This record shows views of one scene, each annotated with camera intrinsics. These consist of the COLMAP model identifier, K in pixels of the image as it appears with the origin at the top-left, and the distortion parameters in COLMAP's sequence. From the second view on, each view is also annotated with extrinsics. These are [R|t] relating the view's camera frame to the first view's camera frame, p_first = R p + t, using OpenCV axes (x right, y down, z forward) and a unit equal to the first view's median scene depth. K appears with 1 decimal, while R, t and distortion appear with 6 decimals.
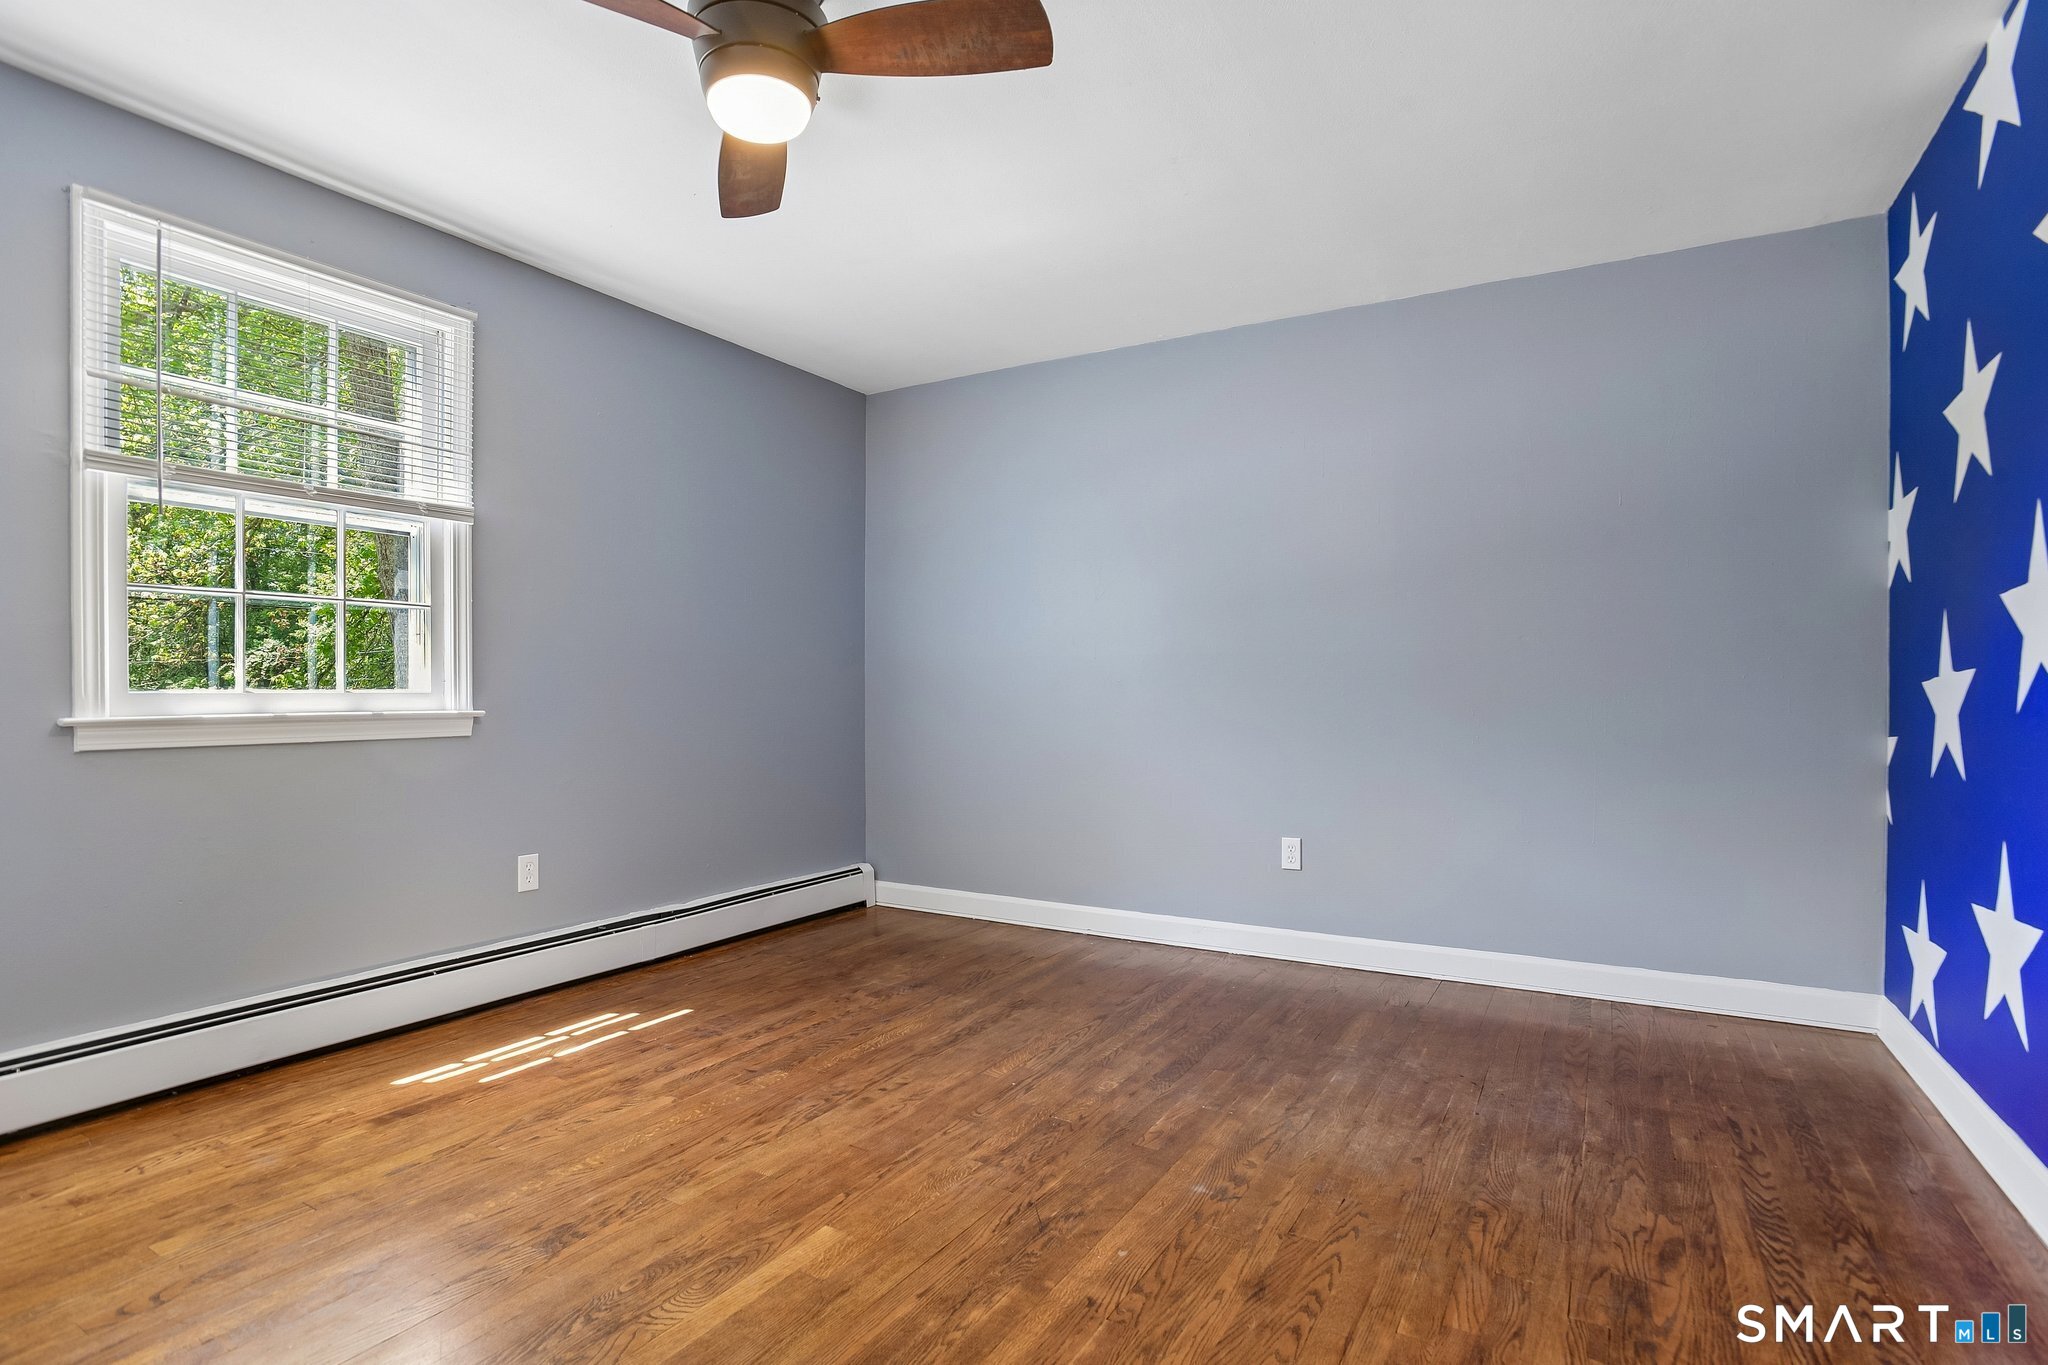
lens RADIAL K [[1009.2, 0, 1079.8], [0, 1009.2, 690.5], [0, 0, 1]] dist [-0.064210, 0.015881]
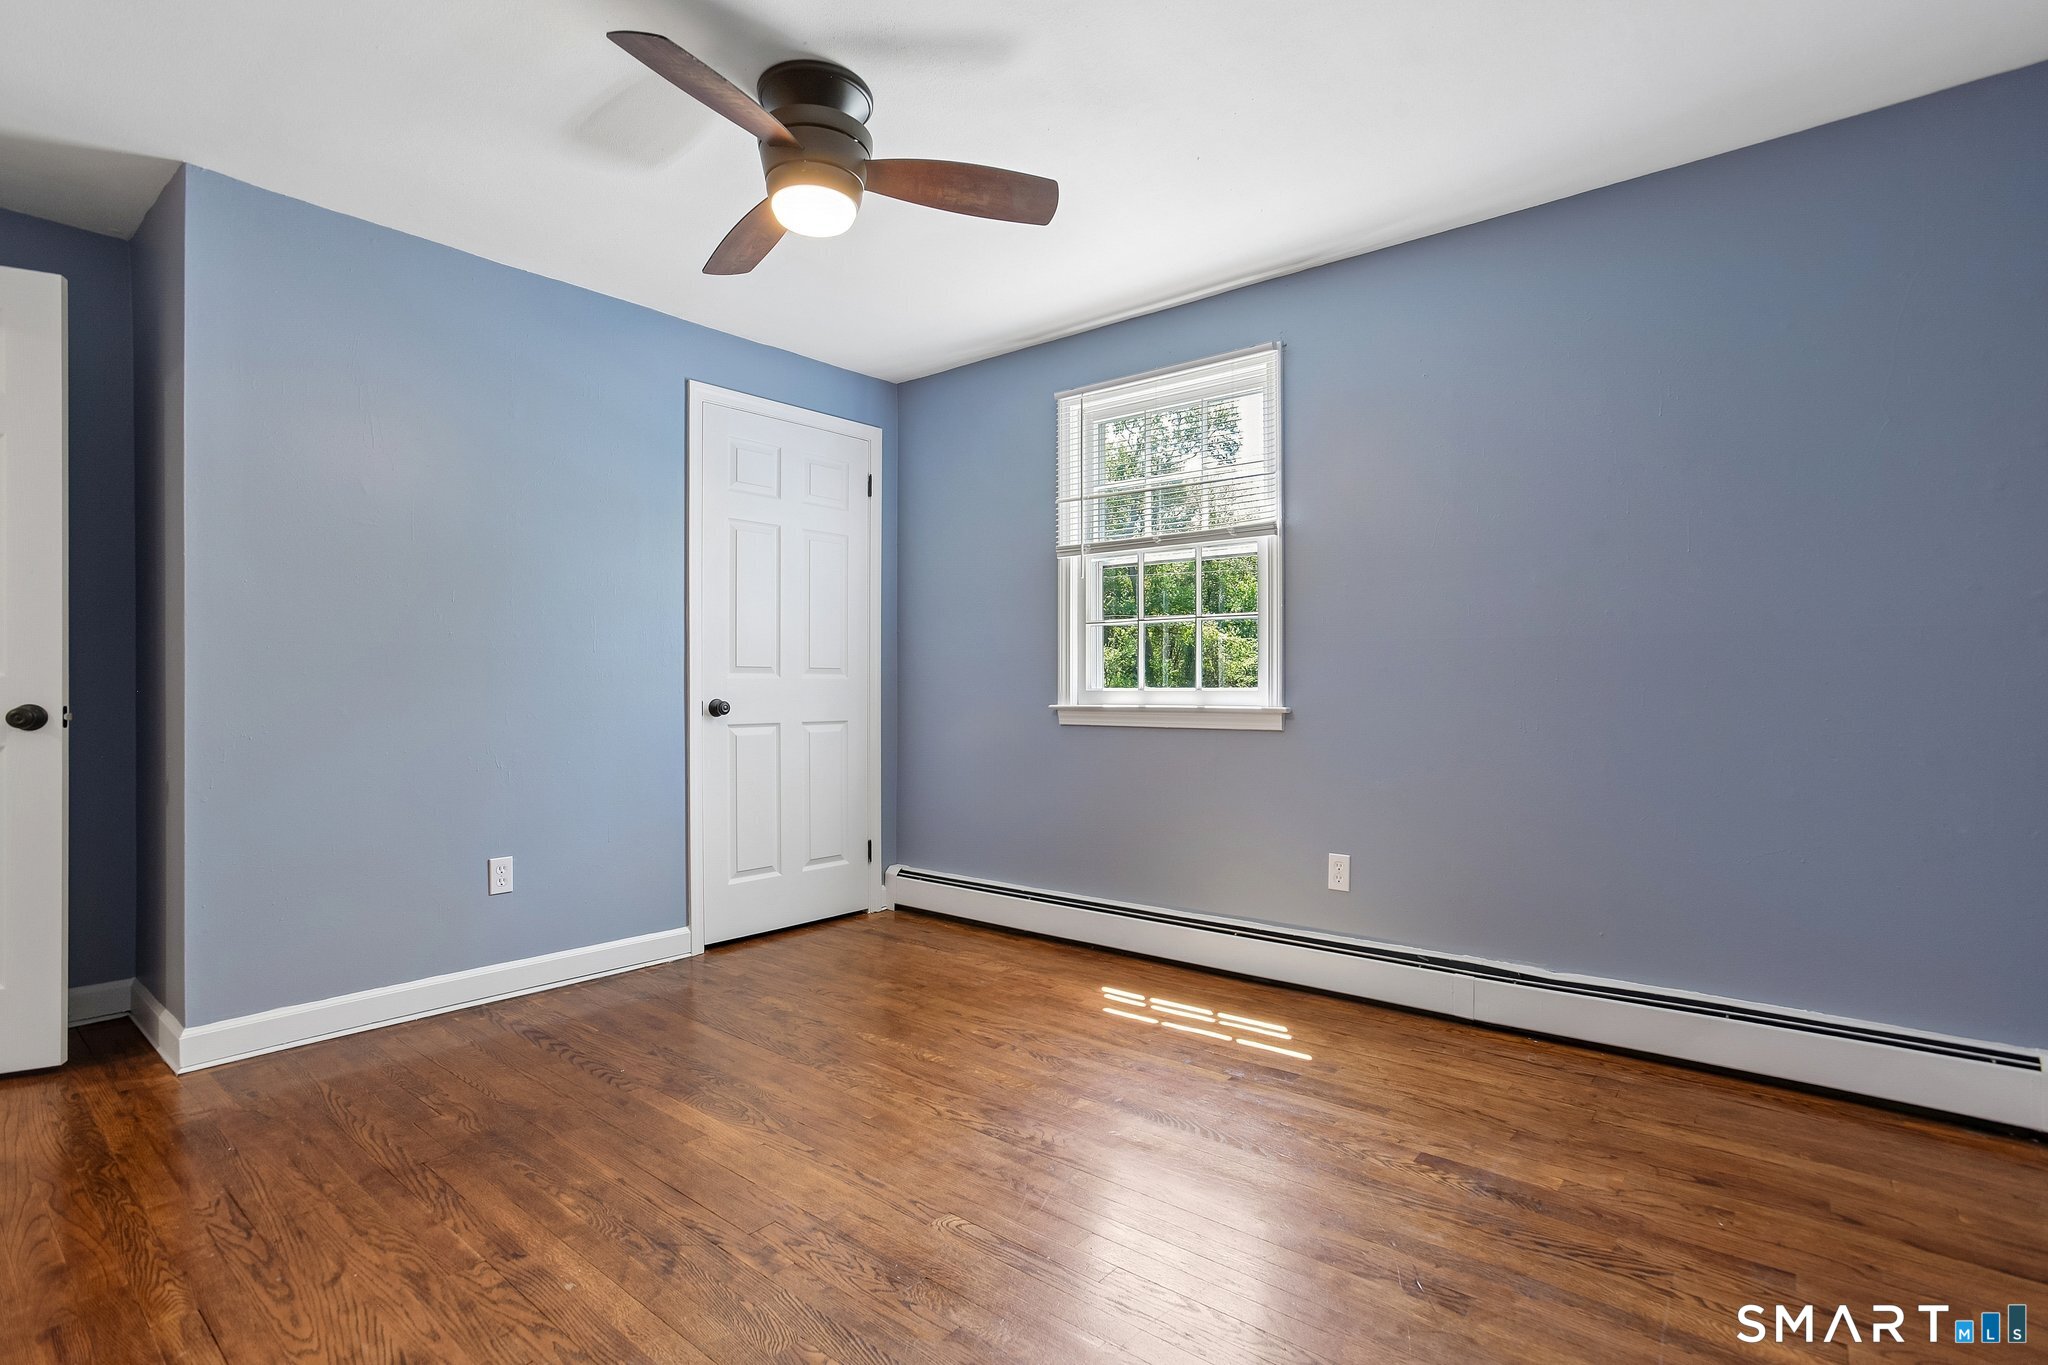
lens RADIAL K [[996.9, 0, 1033.9], [0, 996.9, 688.5], [0, 0, 1]] dist [-0.062028, 0.027977]
pose [[-0.200855, -0.000819, -0.979621, 0.547269], [-0.001024, 0.999999, -0.000626, 0.000551], [0.979620, 0.000877, -0.200856, 1.032677]]
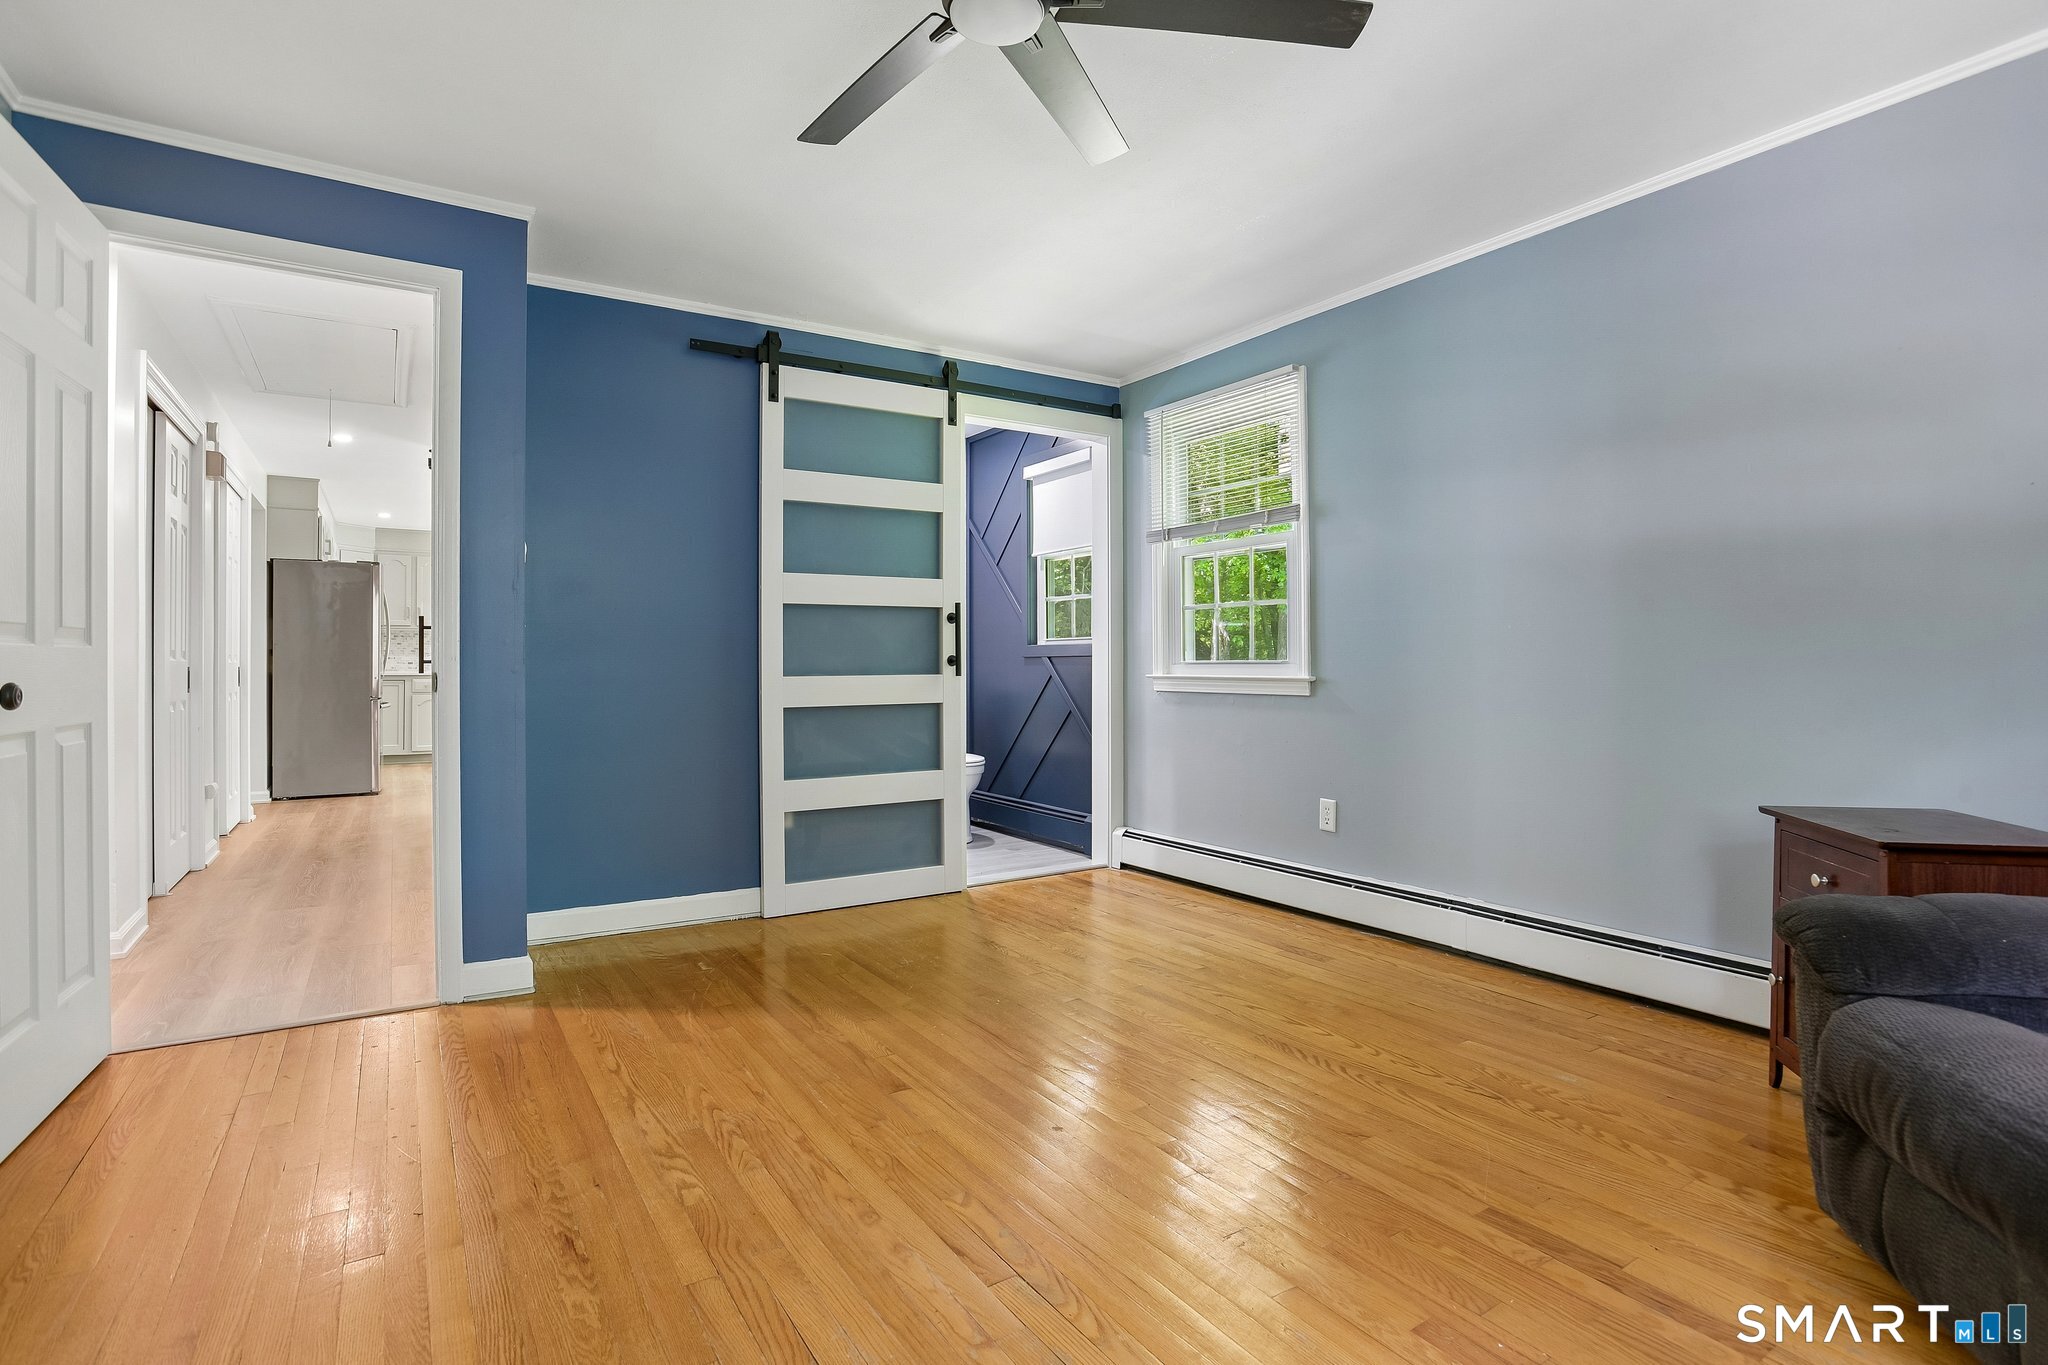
lens RADIAL K [[996.9, 0, 1033.9], [0, 996.9, 688.5], [0, 0, 1]] dist [-0.062028, 0.027977]
pose [[-0.474794, 0.020995, -0.879847, 0.743293], [0.001411, 0.999732, 0.023095, 0.005921], [0.880096, 0.009724, -0.474696, 1.438009]]
